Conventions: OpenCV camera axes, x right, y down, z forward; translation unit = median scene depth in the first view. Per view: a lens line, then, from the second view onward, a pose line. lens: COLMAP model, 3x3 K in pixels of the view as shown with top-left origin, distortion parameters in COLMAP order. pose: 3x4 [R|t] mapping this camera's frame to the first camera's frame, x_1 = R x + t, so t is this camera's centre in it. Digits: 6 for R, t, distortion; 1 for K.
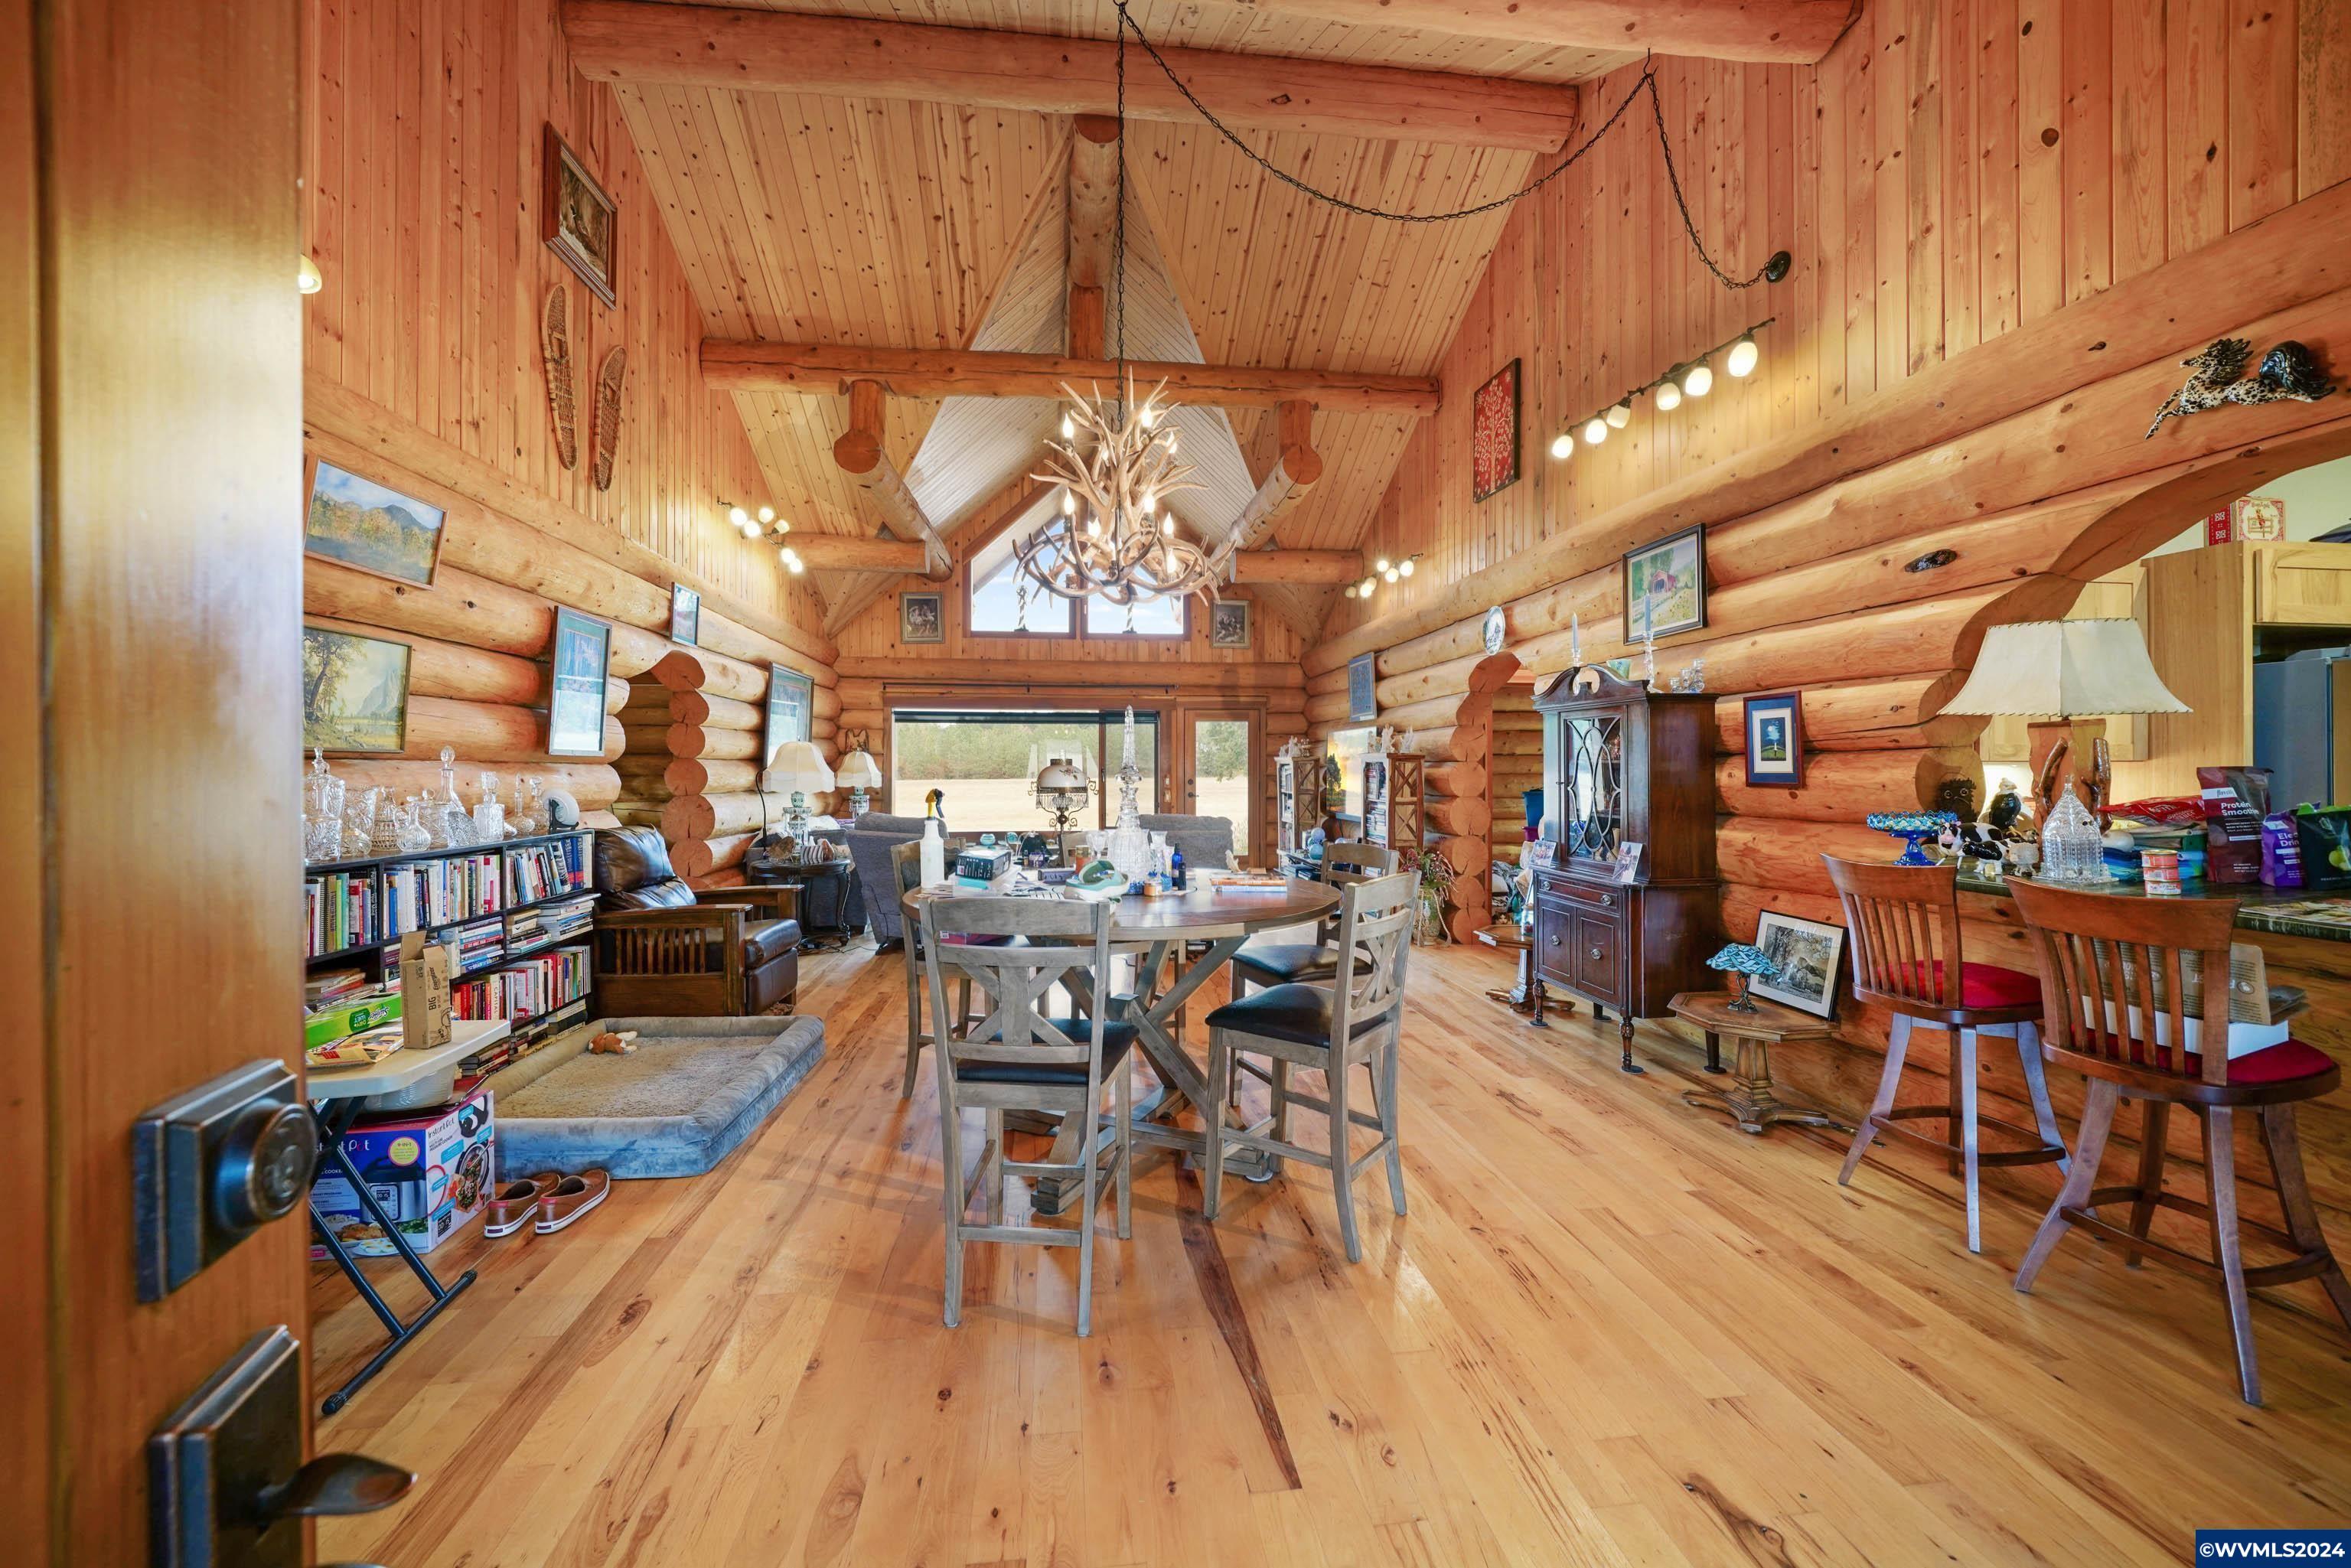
lens RADIAL K [[893.9, 0, 1170.2], [0, 893.9, 775.1], [0, 0, 1]] dist [-0.001070, -0.000056]
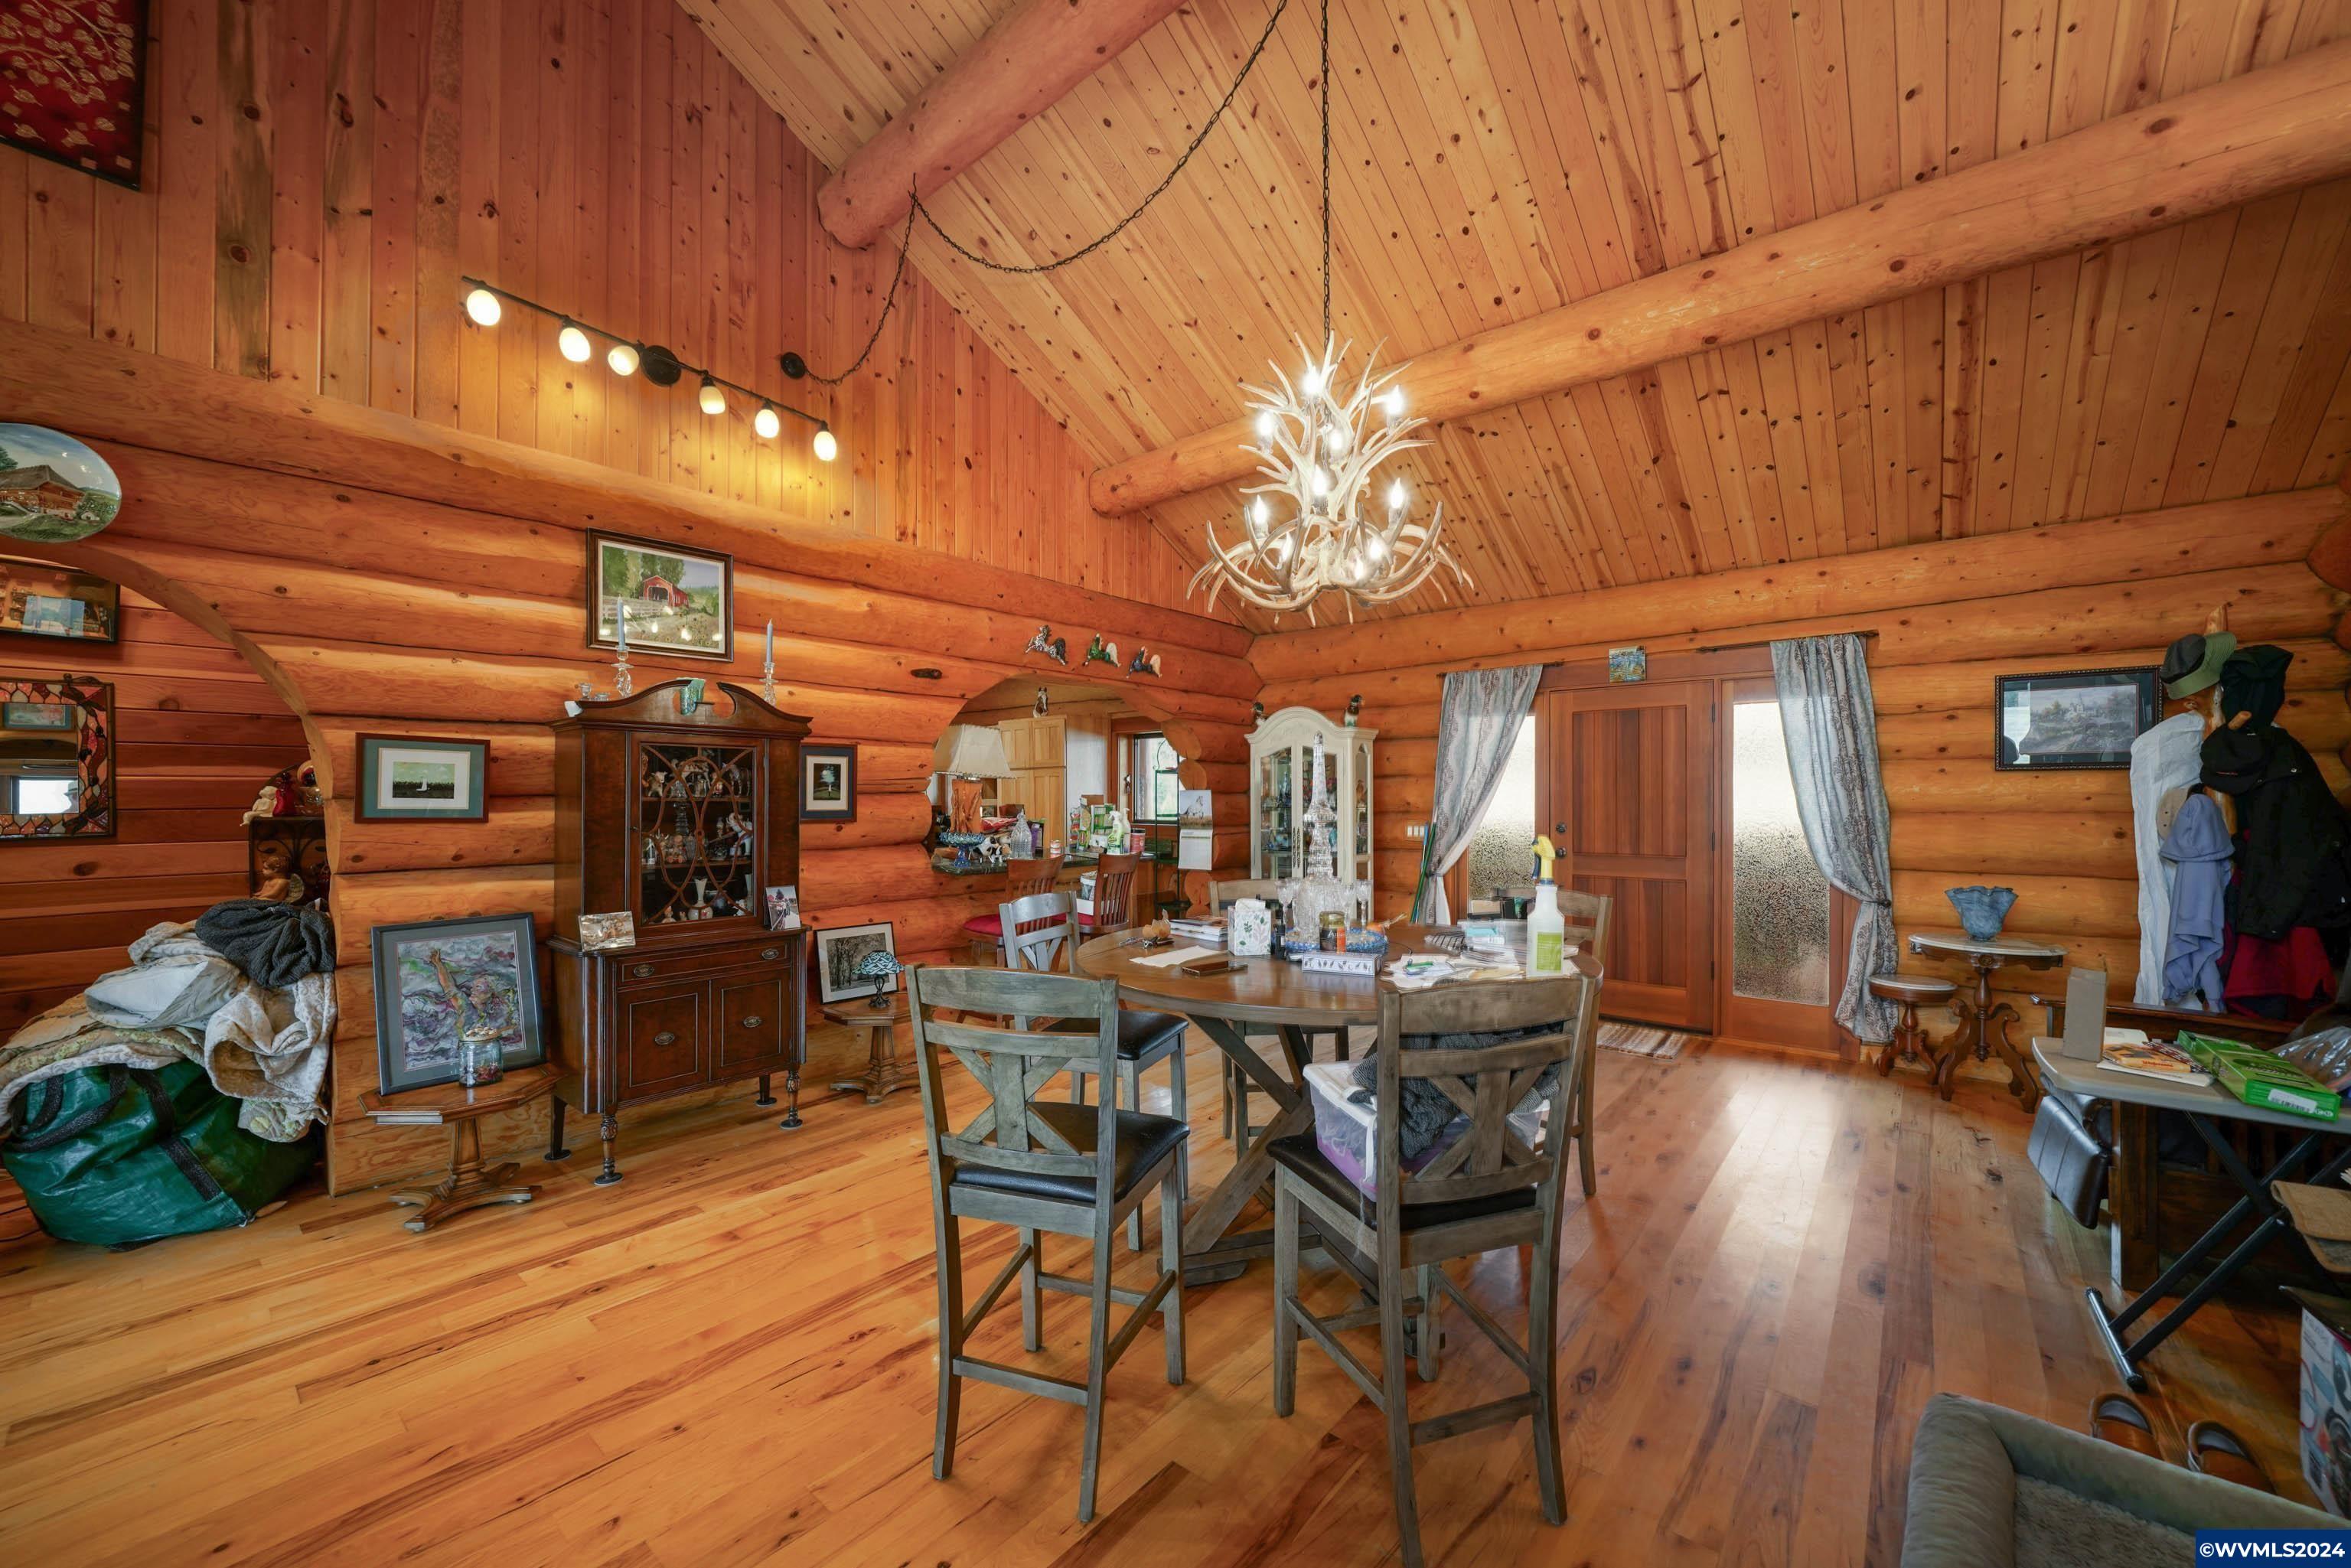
lens RADIAL K [[893.9, 0, 1177.9], [0, 893.9, 793.5], [0, 0, 1]] dist [-0.001070, -0.000056]
pose [[-0.672348, 0.005516, 0.740215, -0.512978], [0.004203, 0.999985, -0.003634, -0.018629], [-0.740224, 0.000668, -0.672361, 1.472041]]
